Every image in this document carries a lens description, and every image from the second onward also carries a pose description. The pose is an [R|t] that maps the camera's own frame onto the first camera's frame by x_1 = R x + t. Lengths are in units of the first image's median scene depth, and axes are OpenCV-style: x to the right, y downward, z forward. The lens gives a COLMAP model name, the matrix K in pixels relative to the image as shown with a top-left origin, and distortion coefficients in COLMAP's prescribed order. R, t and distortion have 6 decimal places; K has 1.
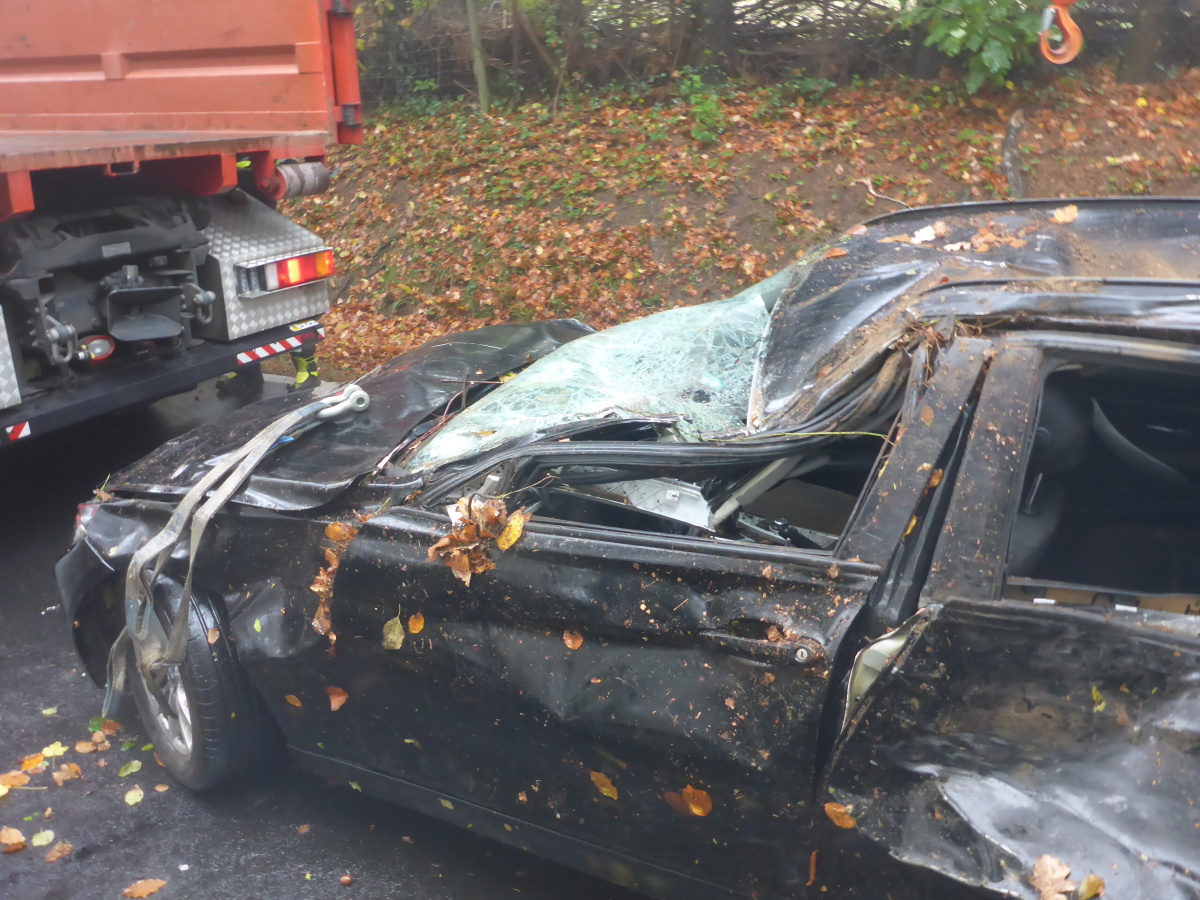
lens RADIAL K [[1022.3, 0, 602.2], [0, 1022.3, 446.3], [0, 0, 1]] dist [-0.010784, -0.019330]
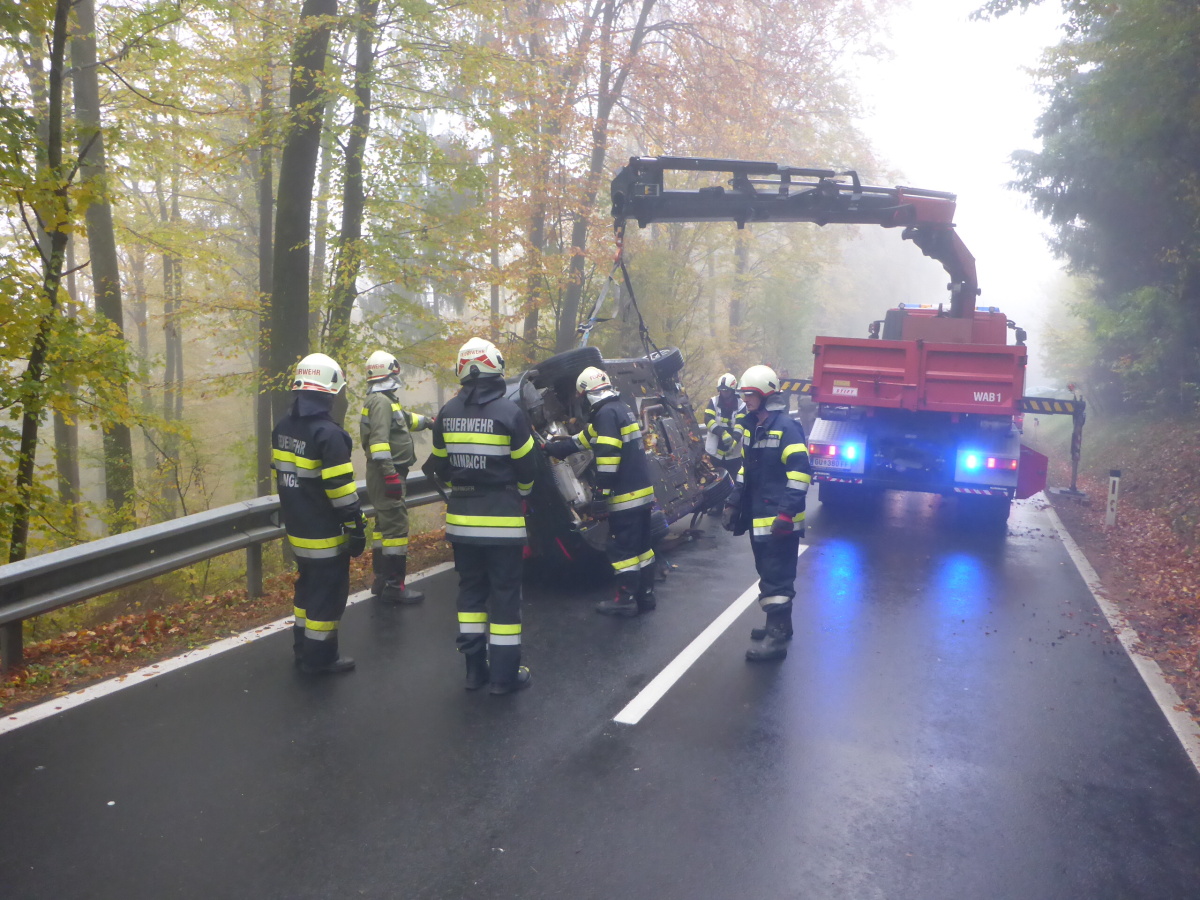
lens RADIAL K [[1022.3, 0, 601.5], [0, 1022.3, 452.0], [0, 0, 1]] dist [-0.010784, -0.019330]
pose [[0.131566, 0.118686, -0.984177, 1.482389], [-0.387937, 0.919792, 0.059062, 0.014722], [0.912248, 0.374028, 0.167056, -0.191941]]
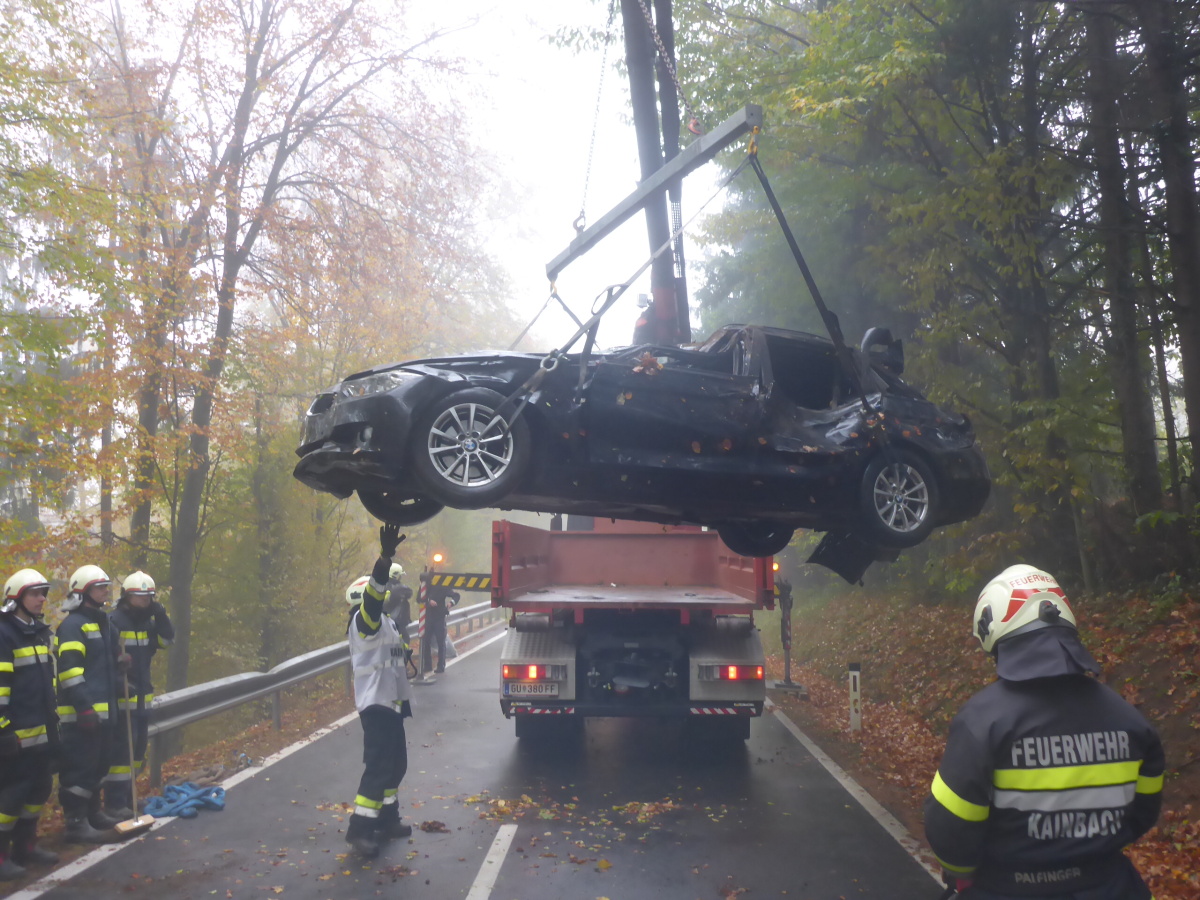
lens RADIAL K [[1022.3, 0, 589.2], [0, 1022.3, 447.1], [0, 0, 1]] dist [-0.010784, -0.019330]
pose [[0.433014, -0.072675, -0.898453, 0.999809], [-0.317041, 0.920776, -0.227280, -0.031963], [0.843791, 0.383262, 0.375668, -0.072076]]
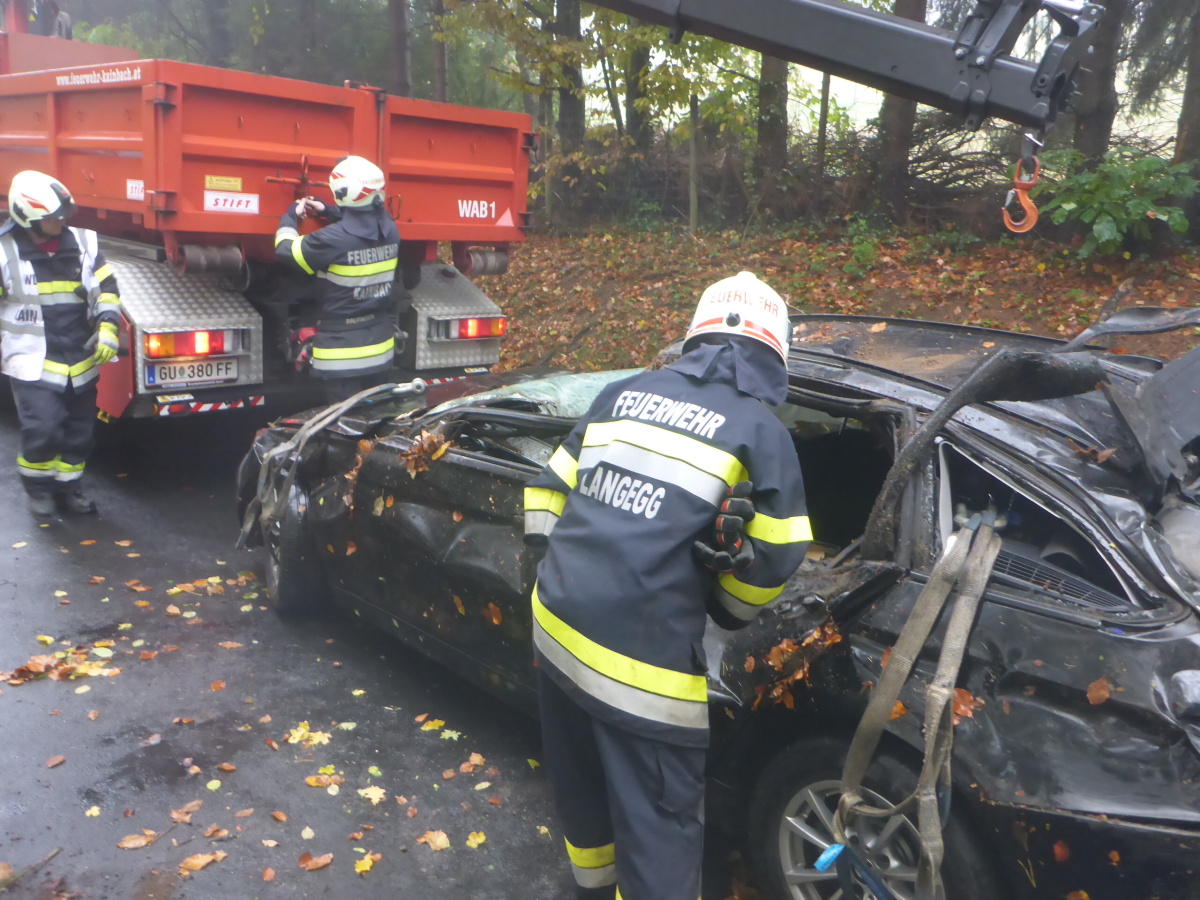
lens RADIAL K [[1022.3, 0, 601.7], [0, 1022.3, 452.9], [0, 0, 1]] dist [-0.010784, -0.019330]
pose [[0.950355, 0.157406, -0.268418, 0.190201], [-0.185368, 0.979236, -0.082067, 0.052990], [0.249927, 0.127748, 0.959801, -0.179282]]
